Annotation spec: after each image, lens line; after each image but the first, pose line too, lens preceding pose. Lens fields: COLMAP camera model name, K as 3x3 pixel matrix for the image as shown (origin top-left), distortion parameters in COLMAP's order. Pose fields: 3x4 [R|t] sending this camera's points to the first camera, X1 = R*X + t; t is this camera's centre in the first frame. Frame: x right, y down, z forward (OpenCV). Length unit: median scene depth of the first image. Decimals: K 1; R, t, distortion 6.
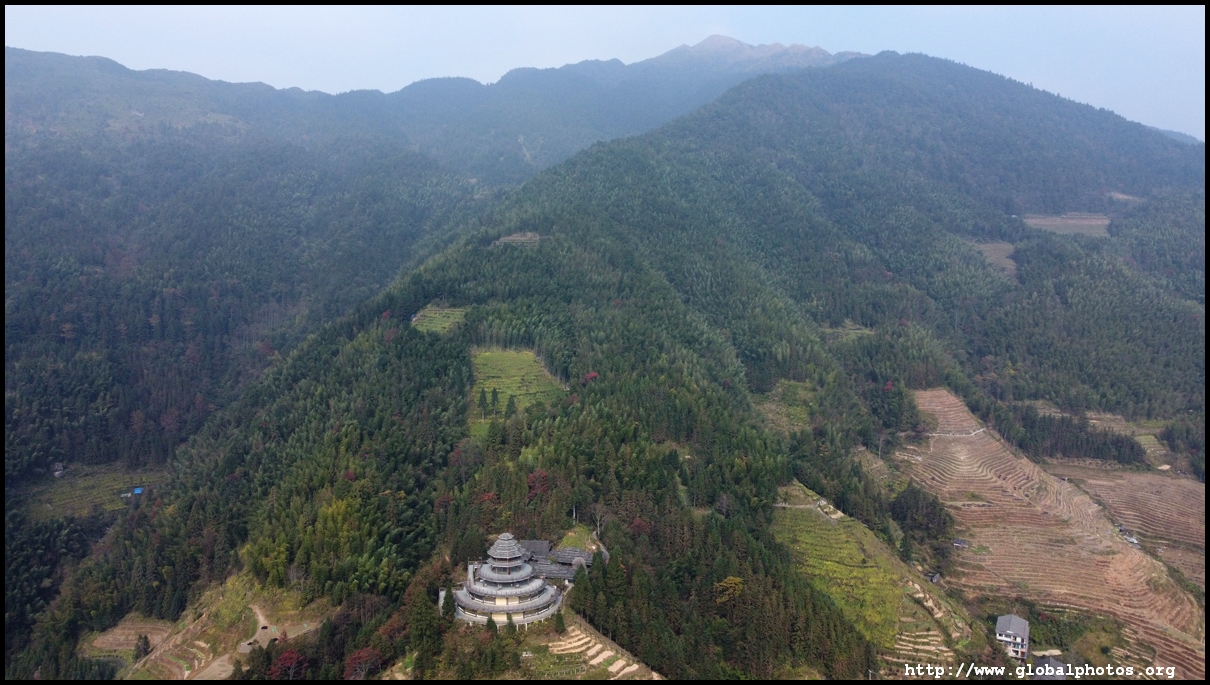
lens RADIAL K [[903.7, 0, 603.2], [0, 903.7, 344.9], [0, 0, 1]] dist [-0.006687, 0.000411]
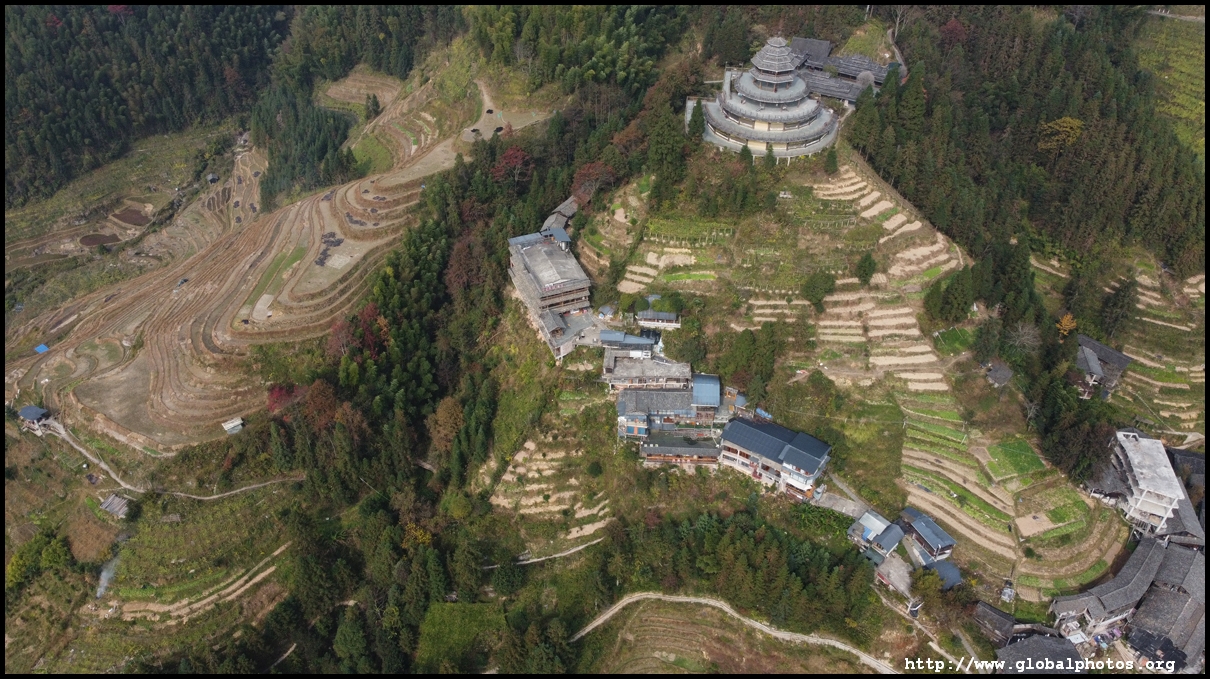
lens RADIAL K [[929.3, 0, 605.0], [0, 929.3, 338.1], [0, 0, 1]] dist [0.005154, -0.006586]
pose [[0.962302, 0.172830, -0.210012, -0.035552], [-0.026348, 0.827752, 0.560475, -0.016079], [0.270705, -0.533812, 0.801101, 0.175736]]
